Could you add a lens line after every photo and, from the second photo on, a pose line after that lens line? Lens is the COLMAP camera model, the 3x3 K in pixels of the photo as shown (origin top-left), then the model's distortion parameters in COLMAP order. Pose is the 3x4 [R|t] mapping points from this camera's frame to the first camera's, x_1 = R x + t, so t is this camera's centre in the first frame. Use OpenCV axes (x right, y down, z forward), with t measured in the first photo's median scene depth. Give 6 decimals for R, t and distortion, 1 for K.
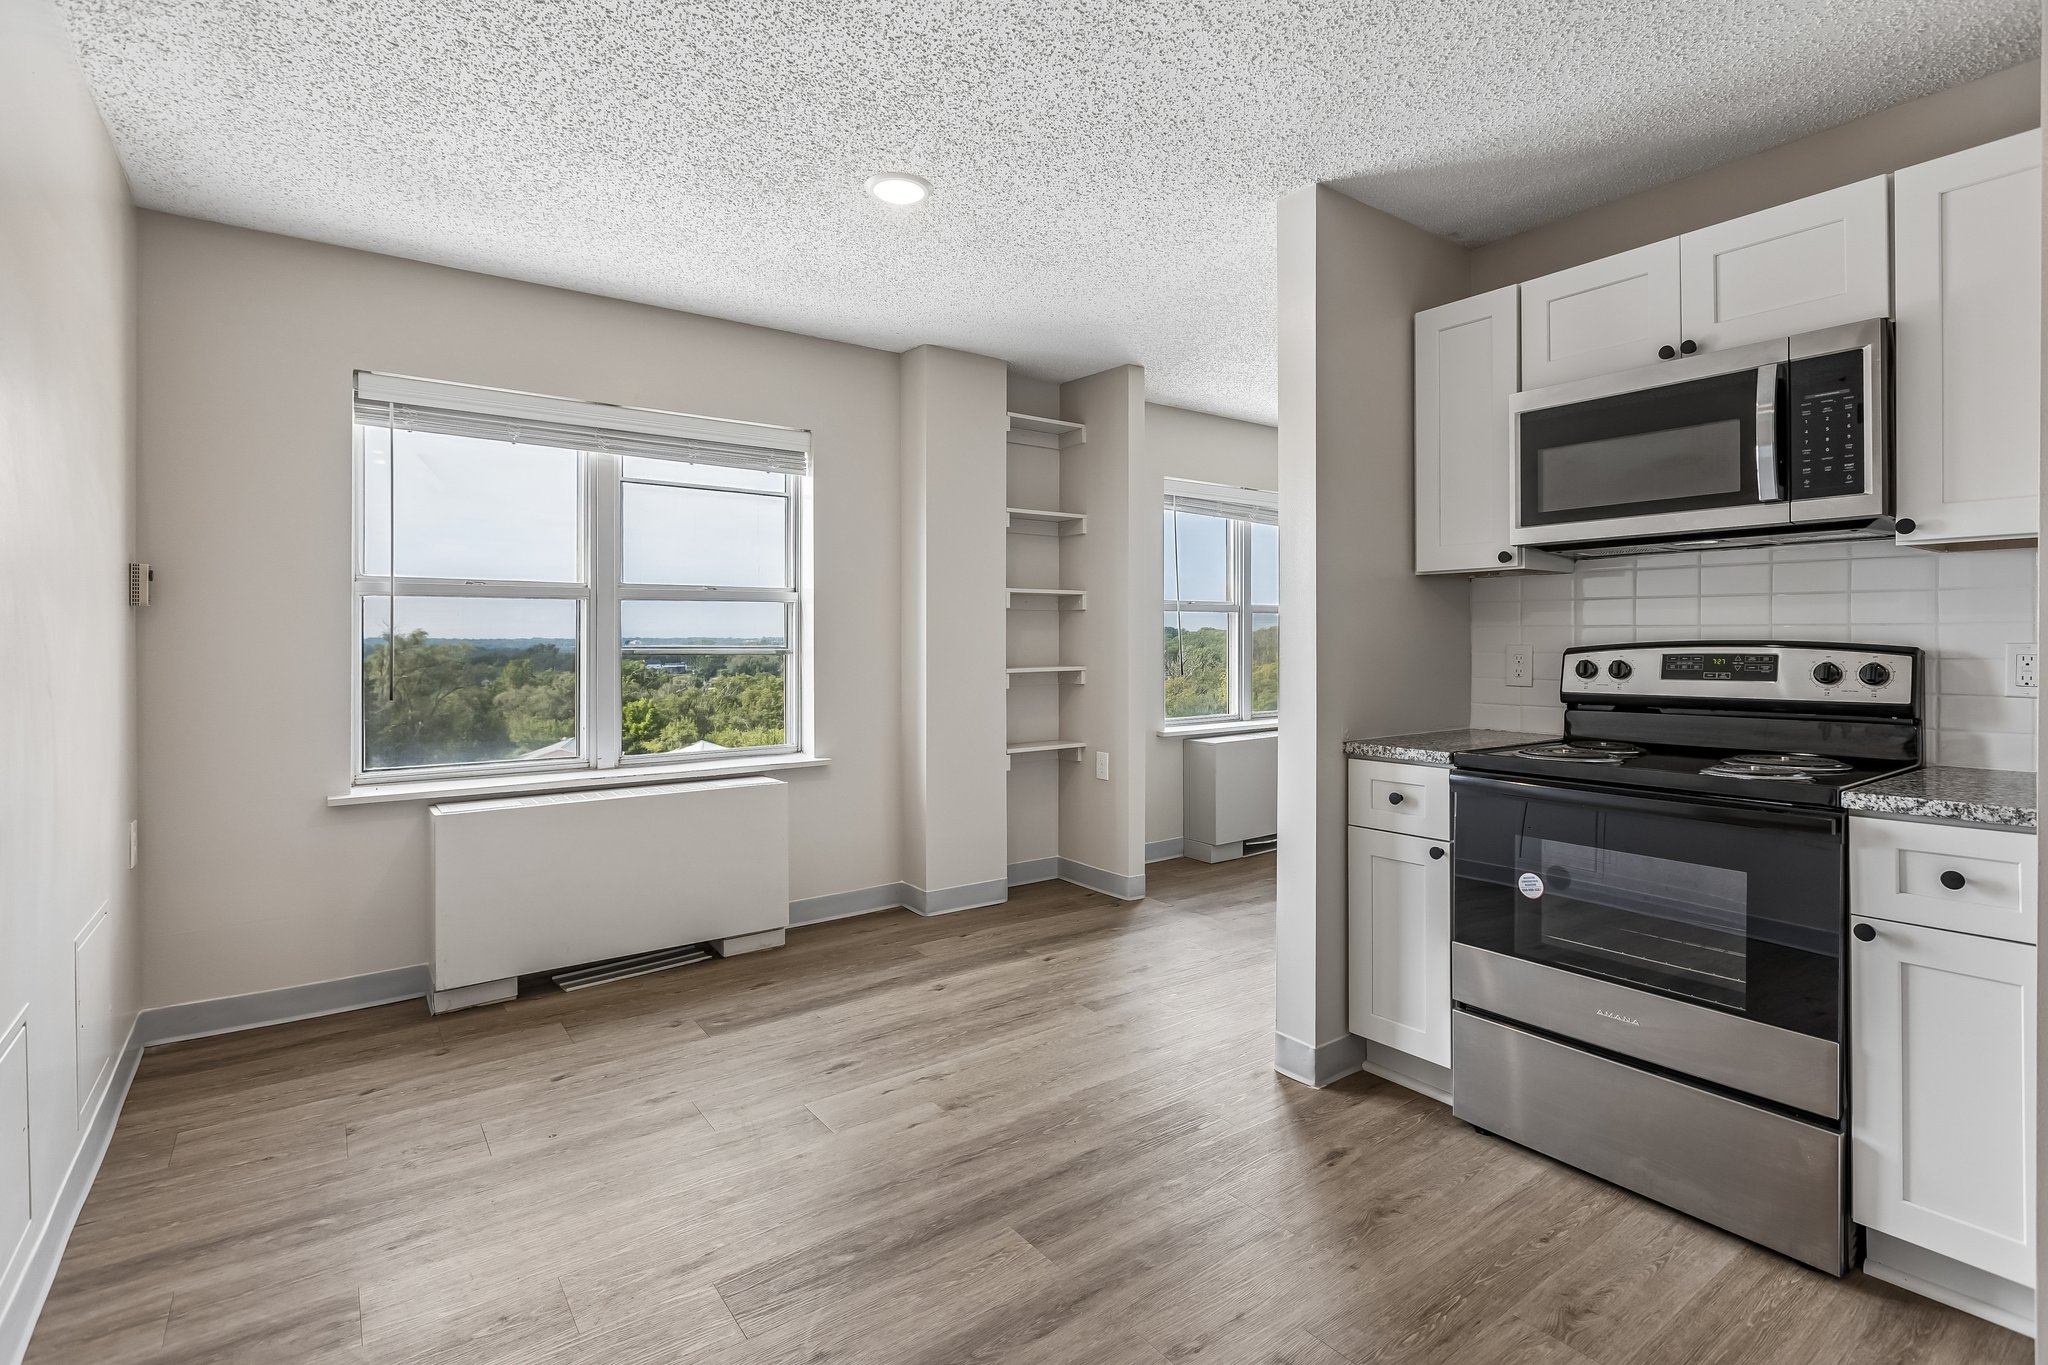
lens RADIAL K [[955.9, 0, 1030.9], [0, 955.9, 641.1], [0, 0, 1]] dist [-0.000276, -0.000095]
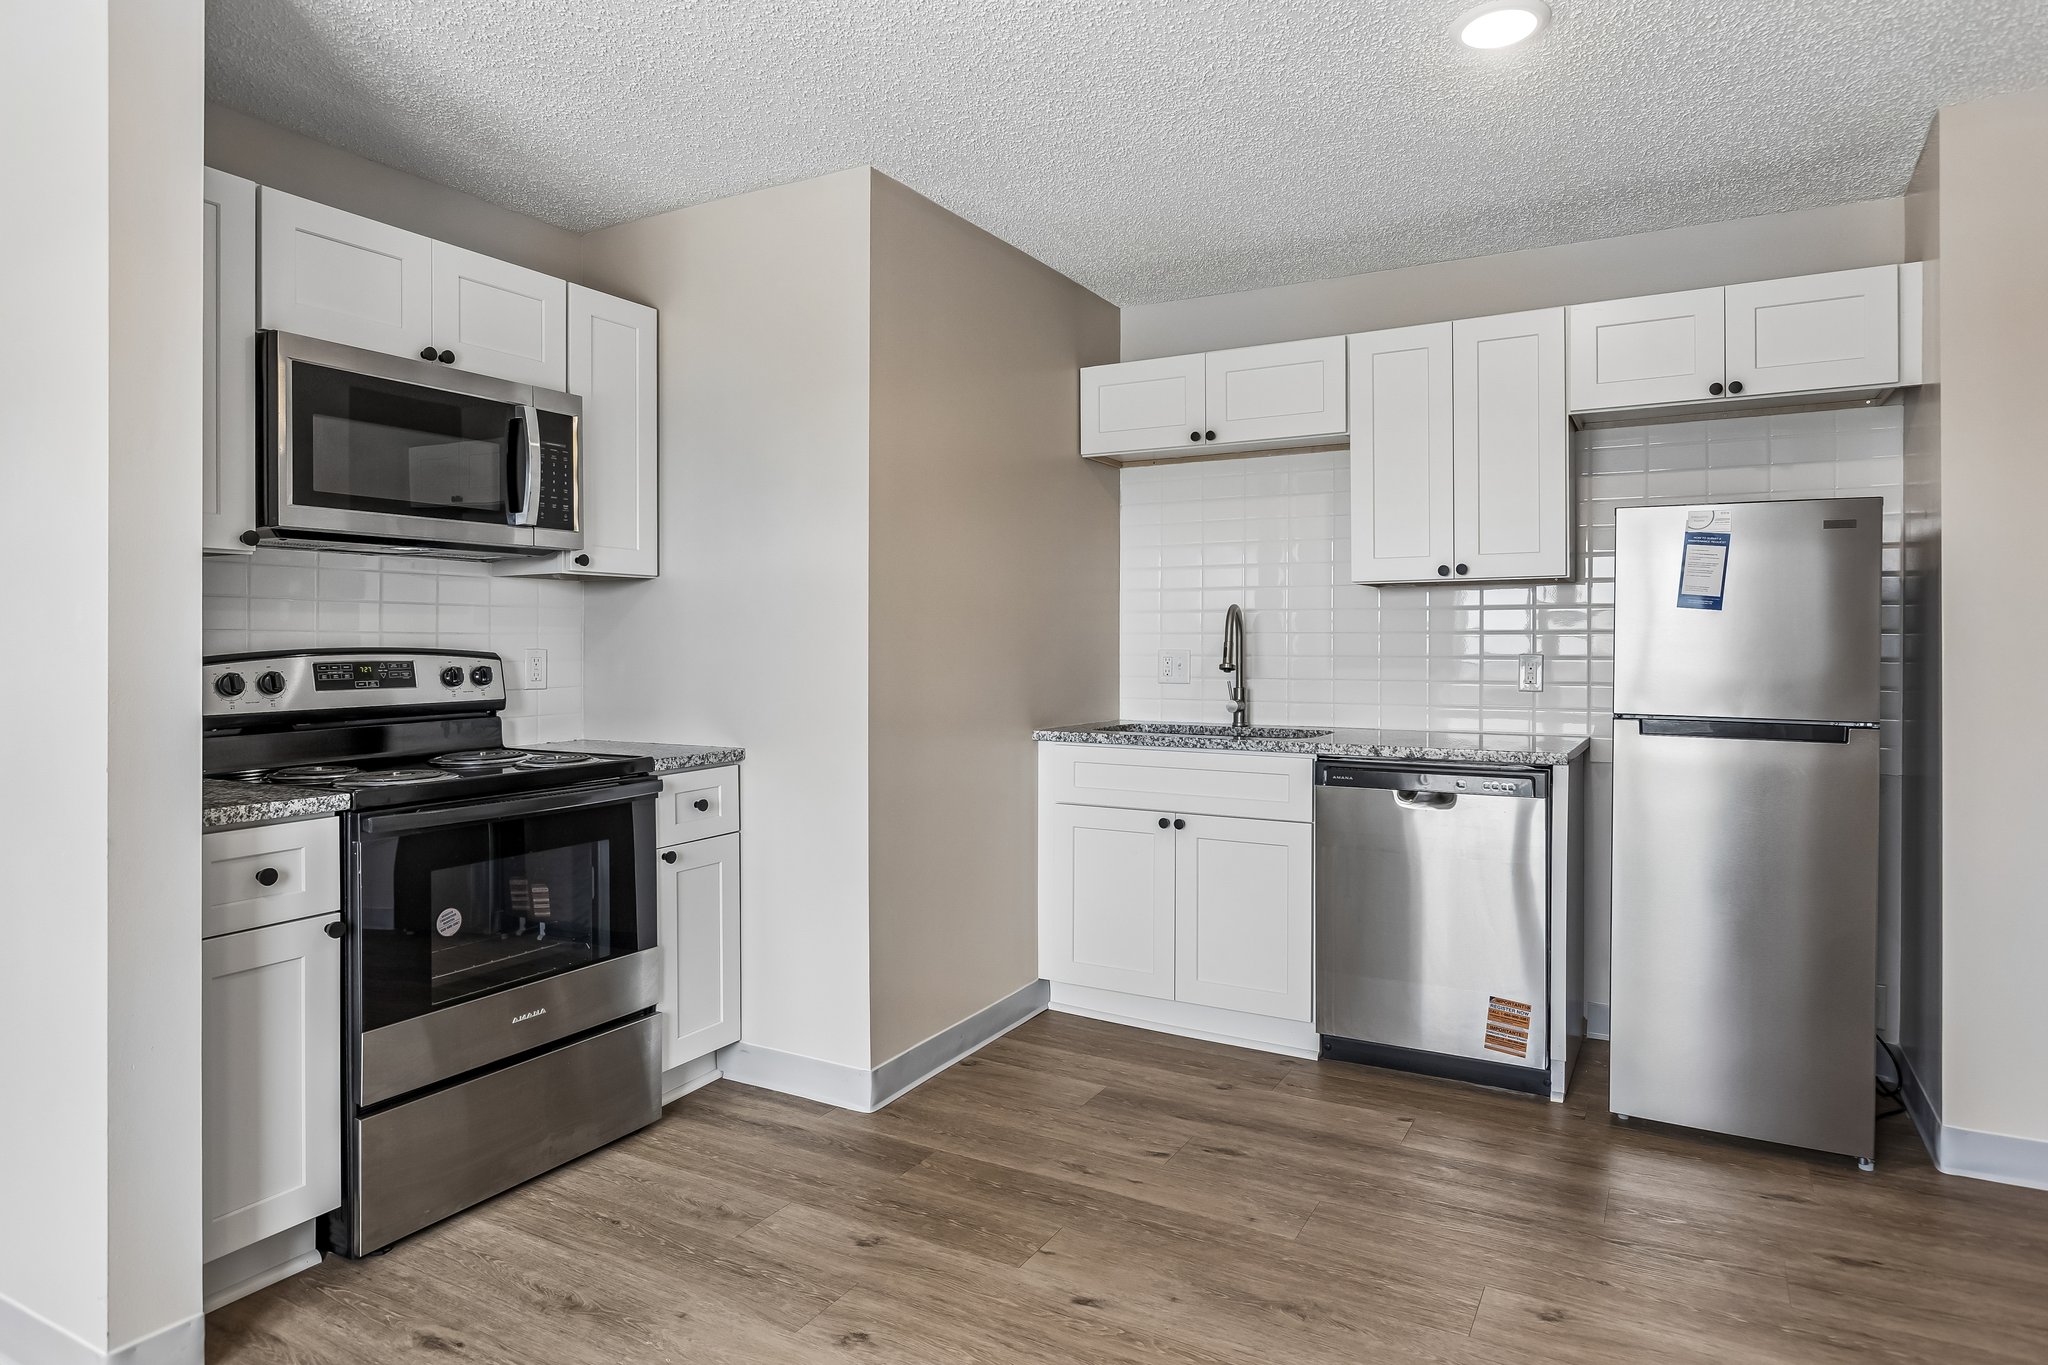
lens RADIAL K [[1182.9, 0, 1029.9], [0, 1182.9, 646.6], [0, 0, 1]] dist [-0.003819, -0.001017]
pose [[-0.407473, -0.000543, 0.913217, -0.636133], [0.002749, 0.999995, 0.001821, -0.002034], [-0.913213, 0.003252, -0.407469, 0.857608]]
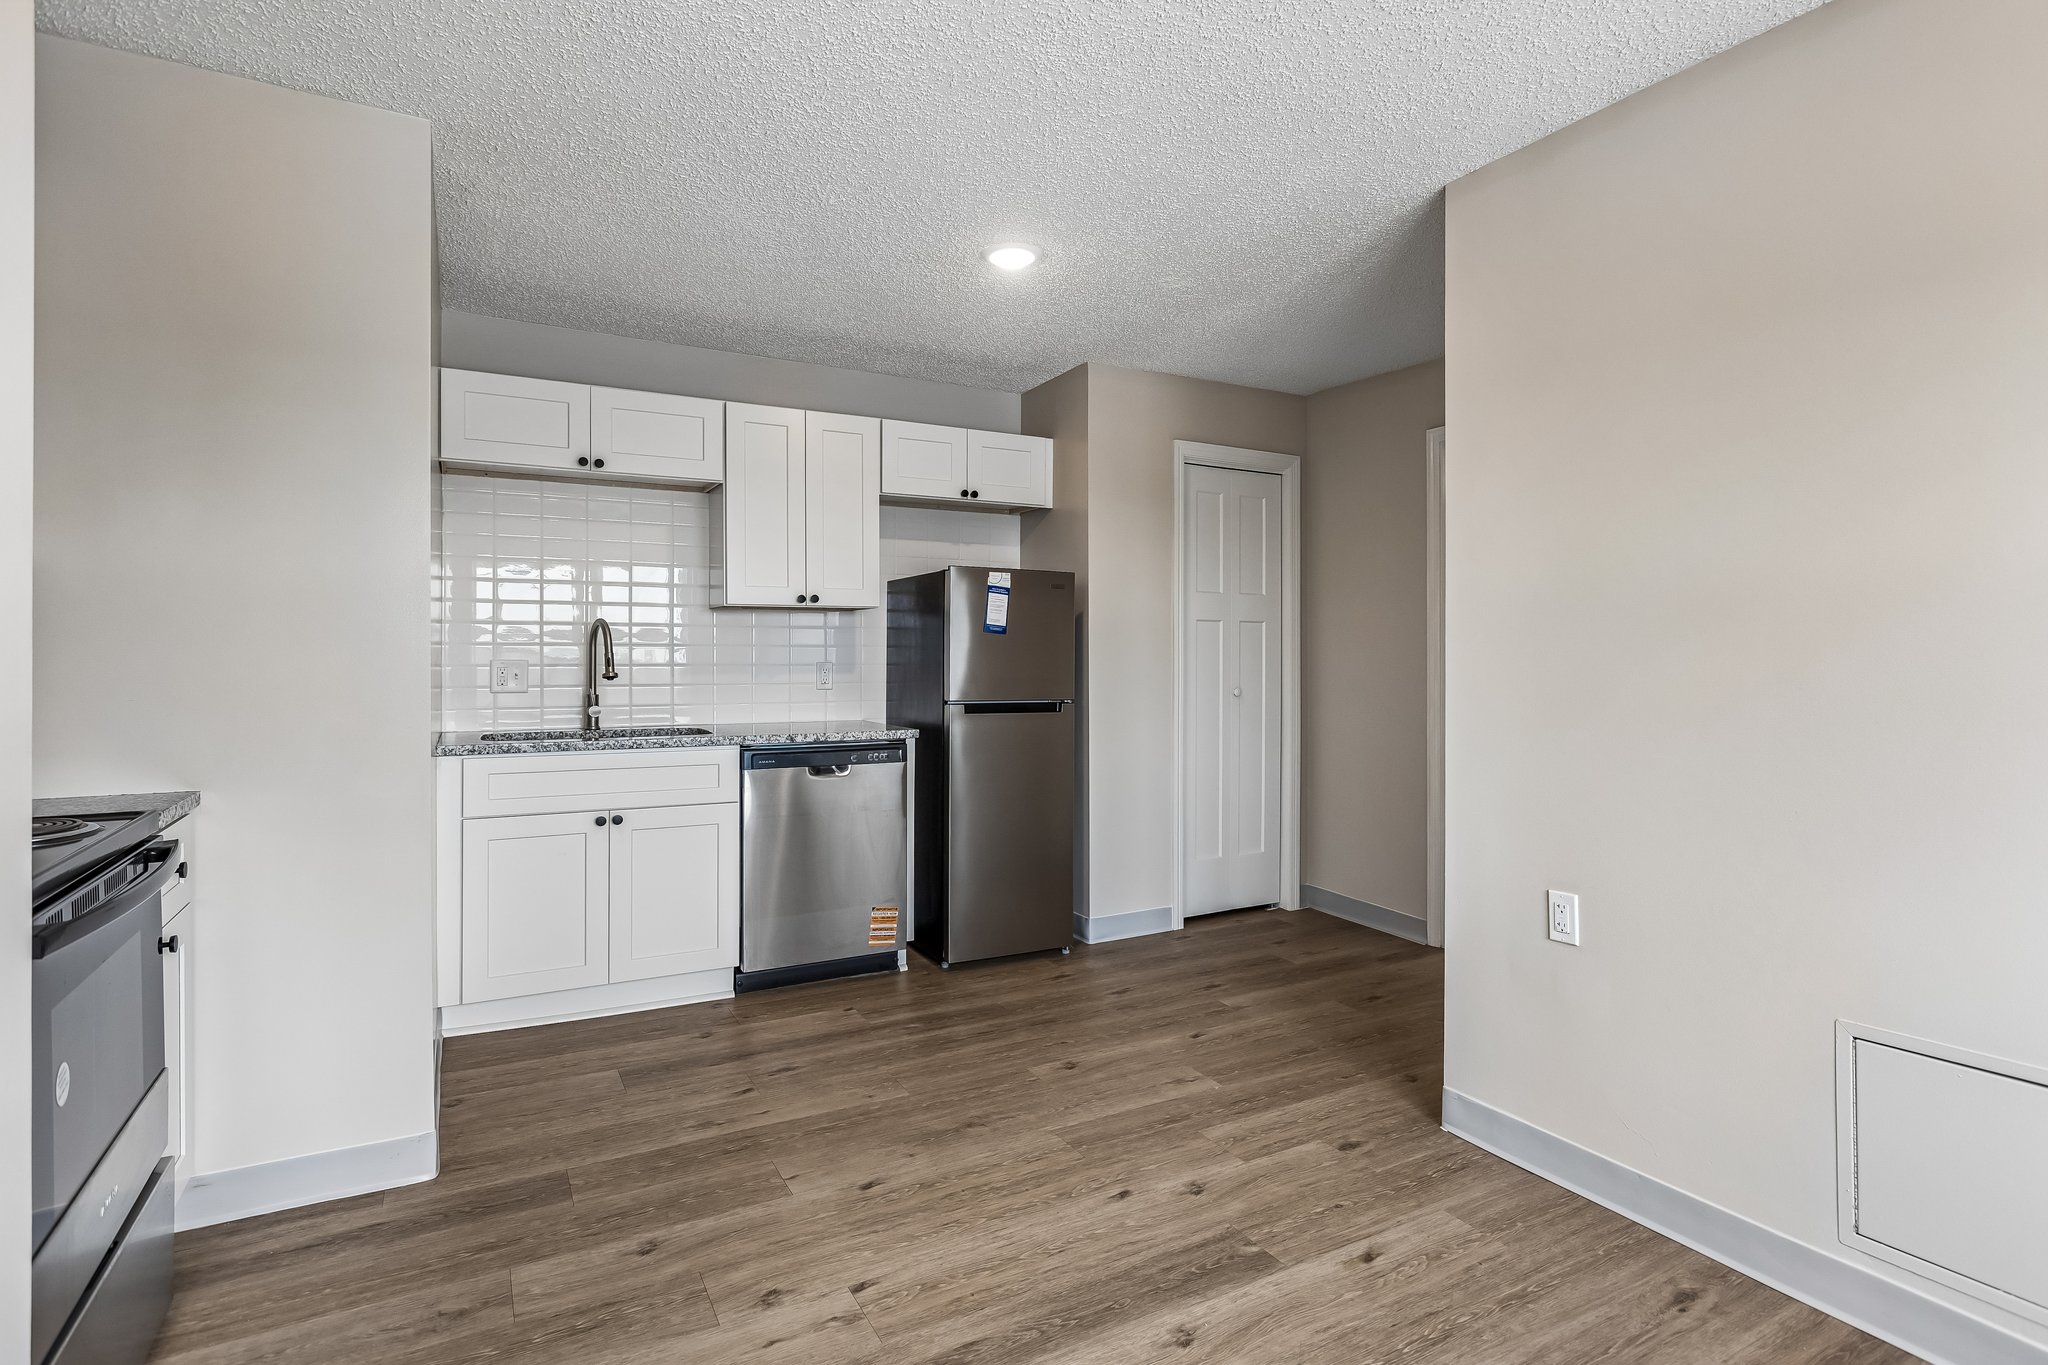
lens RADIAL K [[1038.9, 0, 1030.3], [0, 1038.9, 651.2], [0, 0, 1]] dist [-0.001005, -0.000657]
pose [[-0.990923, -0.001609, 0.134419, -0.132211], [-0.001405, 0.999998, 0.001611, -0.009788], [-0.134422, 0.001408, -0.990923, 1.390834]]
